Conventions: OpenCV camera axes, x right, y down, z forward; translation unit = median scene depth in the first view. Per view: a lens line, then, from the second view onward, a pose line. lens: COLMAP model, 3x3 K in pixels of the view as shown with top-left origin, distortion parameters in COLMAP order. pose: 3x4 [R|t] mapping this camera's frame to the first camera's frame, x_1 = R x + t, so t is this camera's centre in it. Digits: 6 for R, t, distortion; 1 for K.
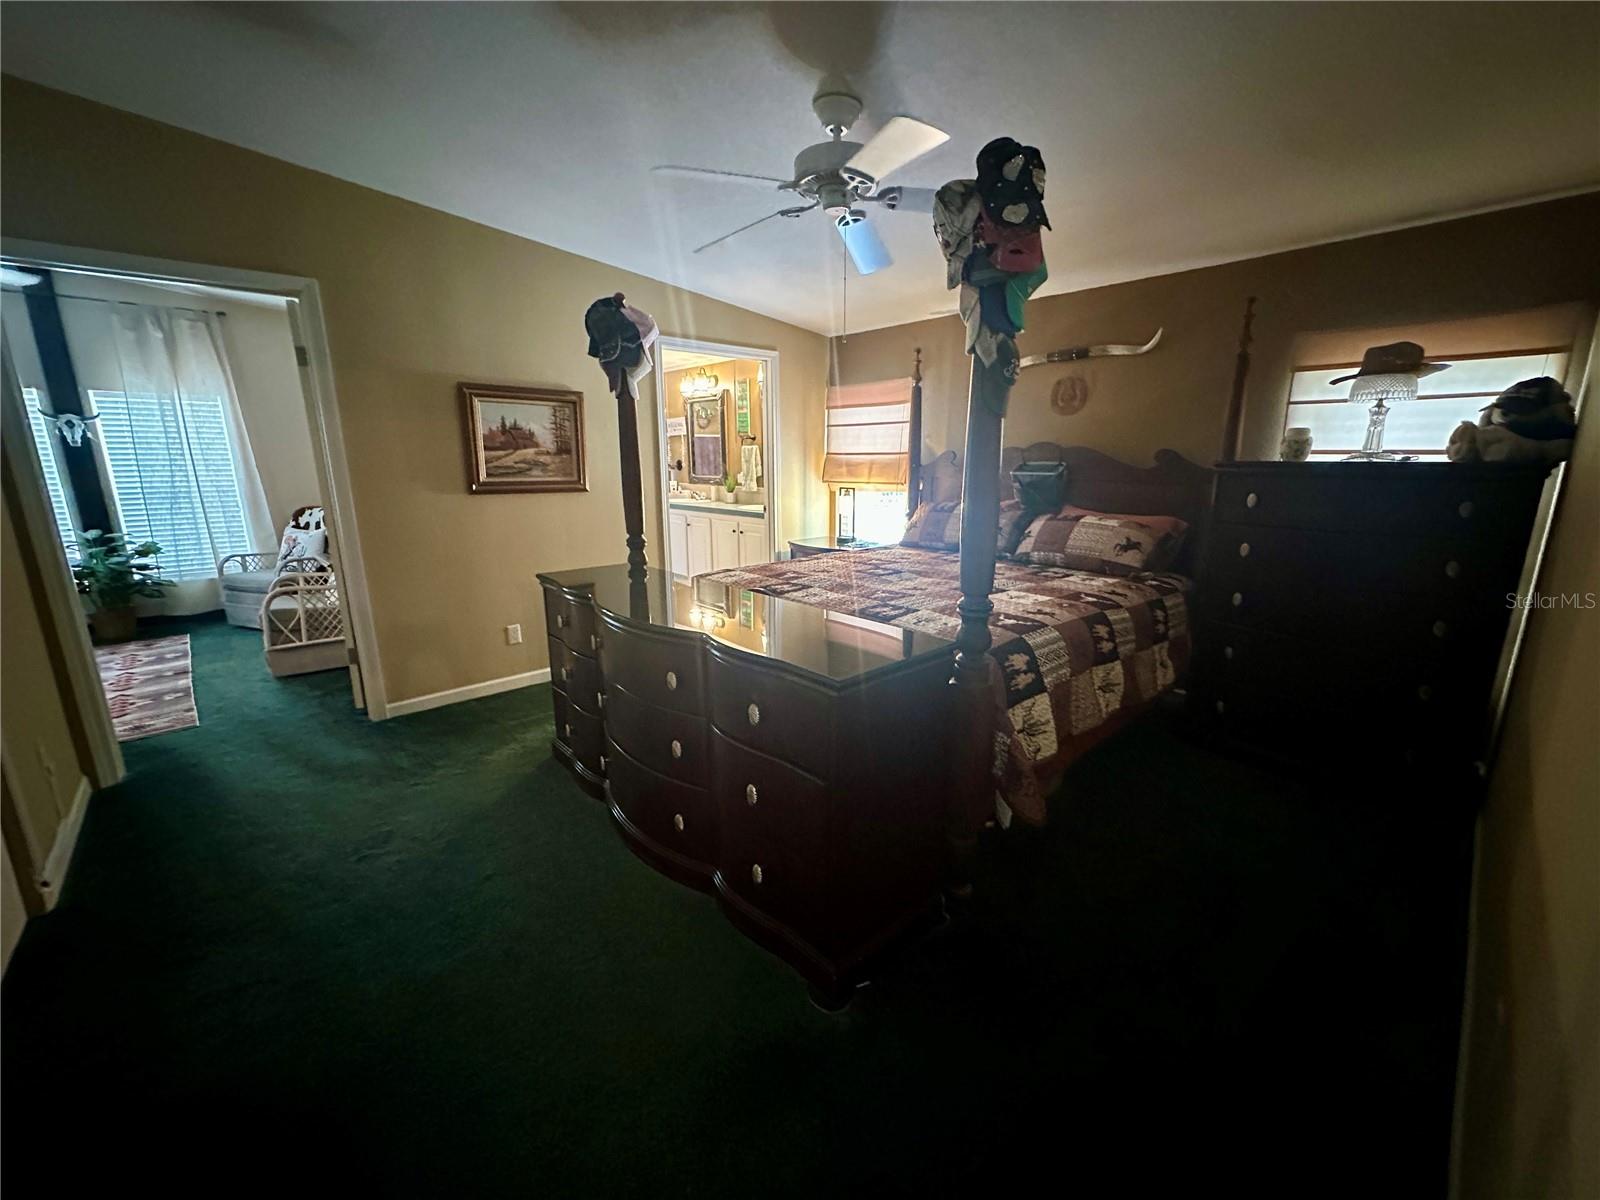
lens RADIAL K [[639.9, 0, 800.5], [0, 639.9, 598.9], [0, 0, 1]] dist [-0.000672, 0.000233]
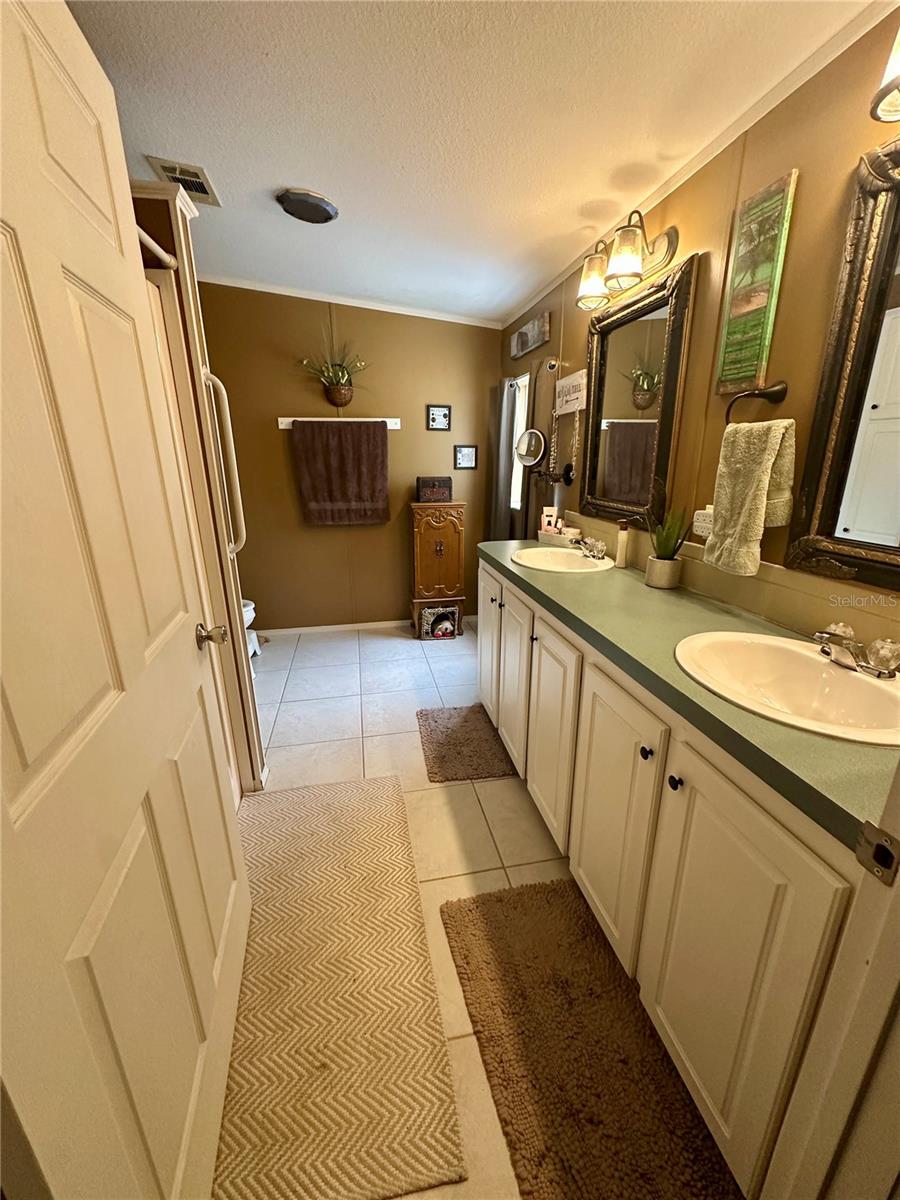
lens RADIAL K [[479.9, 0, 452.2], [0, 479.9, 596.7], [0, 0, 1]] dist [-0.000672, 0.000233]
pose [[0.855668, 0.148248, -0.495837, -0.074366], [-0.116261, 0.988668, 0.094966, -0.156136], [0.504297, -0.023613, 0.863208, 0.700543]]
